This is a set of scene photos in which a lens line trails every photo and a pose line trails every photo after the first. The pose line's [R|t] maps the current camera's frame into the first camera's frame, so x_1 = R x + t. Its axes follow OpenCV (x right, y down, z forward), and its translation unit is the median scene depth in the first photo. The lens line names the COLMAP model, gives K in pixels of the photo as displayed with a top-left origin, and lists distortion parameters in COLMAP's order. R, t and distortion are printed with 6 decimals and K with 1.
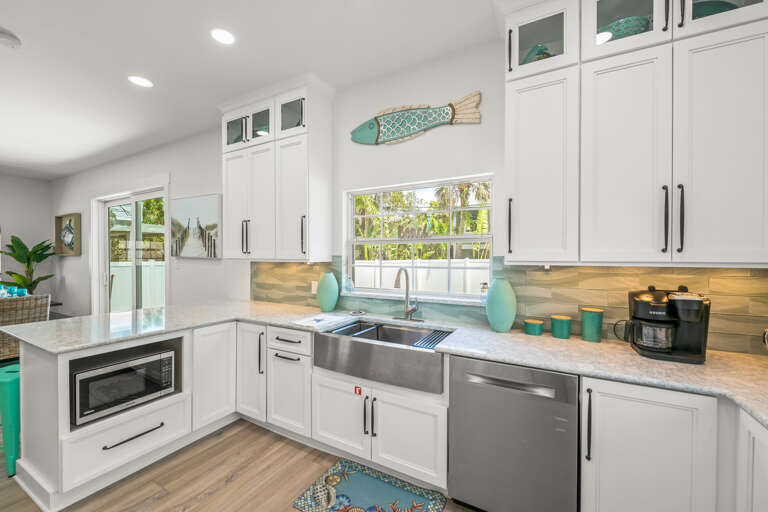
lens RADIAL K [[316.8, 0, 384.0], [0, 316.8, 256.0], [0, 0, 1]] dist [0.002443, 0.000172]
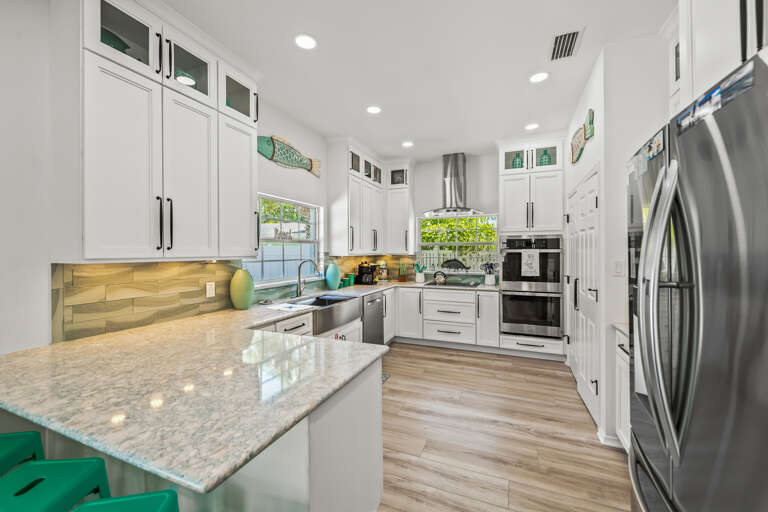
lens RADIAL K [[311.4, 0, 384.0], [0, 311.4, 256.0], [0, 0, 1]] dist [0.000801, 0.000058]
pose [[-0.105873, -0.015289, 0.994262, -1.144154], [0.006677, 0.999848, 0.016086, -0.002284], [-0.994357, 0.008341, -0.105755, 0.637411]]
